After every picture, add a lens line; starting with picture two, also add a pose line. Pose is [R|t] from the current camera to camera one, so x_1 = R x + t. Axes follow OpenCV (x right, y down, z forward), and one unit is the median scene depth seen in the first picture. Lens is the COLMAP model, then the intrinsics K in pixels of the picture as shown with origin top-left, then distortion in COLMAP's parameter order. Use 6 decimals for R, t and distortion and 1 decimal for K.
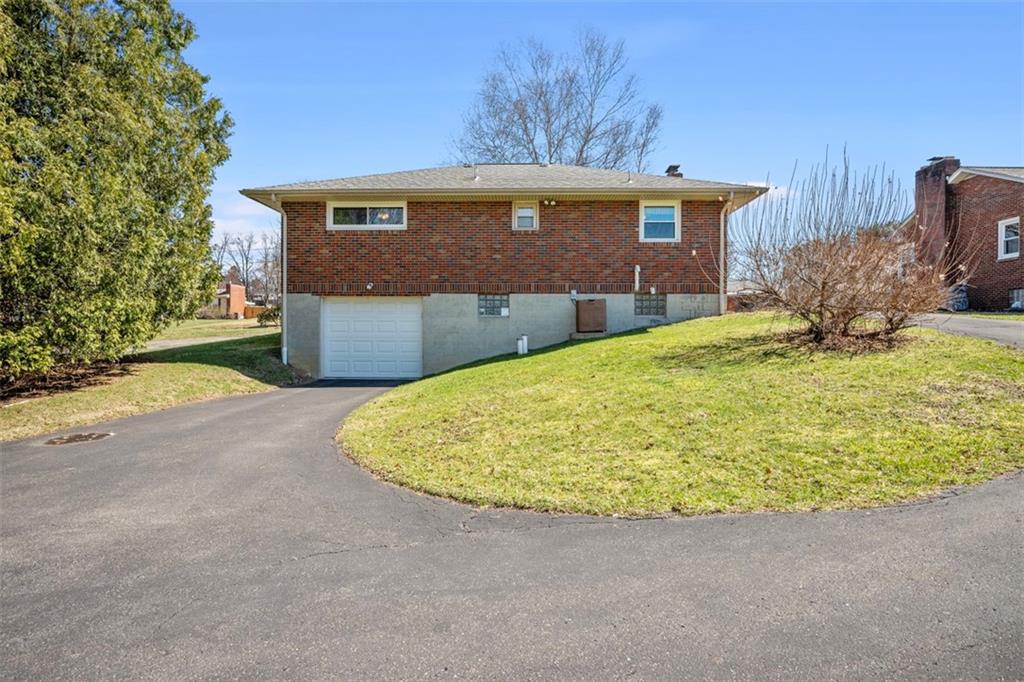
lens RADIAL K [[587.8, 0, 512.0], [0, 587.8, 341.0], [0, 0, 1]] dist [-0.000724, -0.000922]
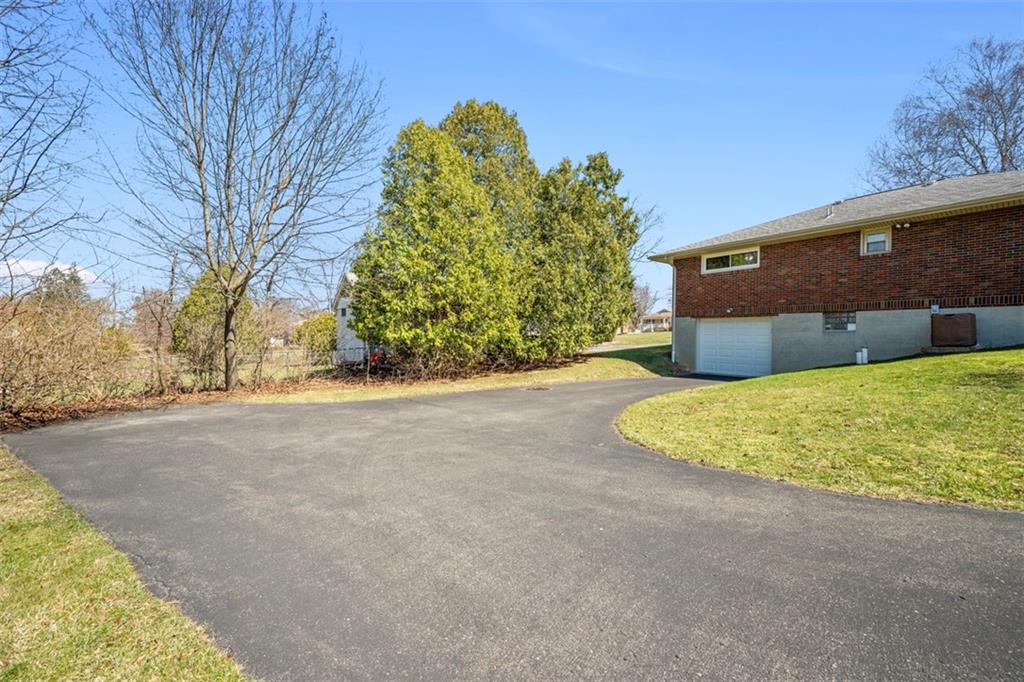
lens RADIAL K [[412.8, 0, 512.0], [0, 412.8, 341.0], [0, 0, 1]] dist [-0.000096, -0.000017]
pose [[0.616096, 0.012551, -0.787571, 0.220376], [-0.020911, 0.999781, -0.000426, -0.007846], [0.787394, 0.016731, 0.616223, -0.029507]]
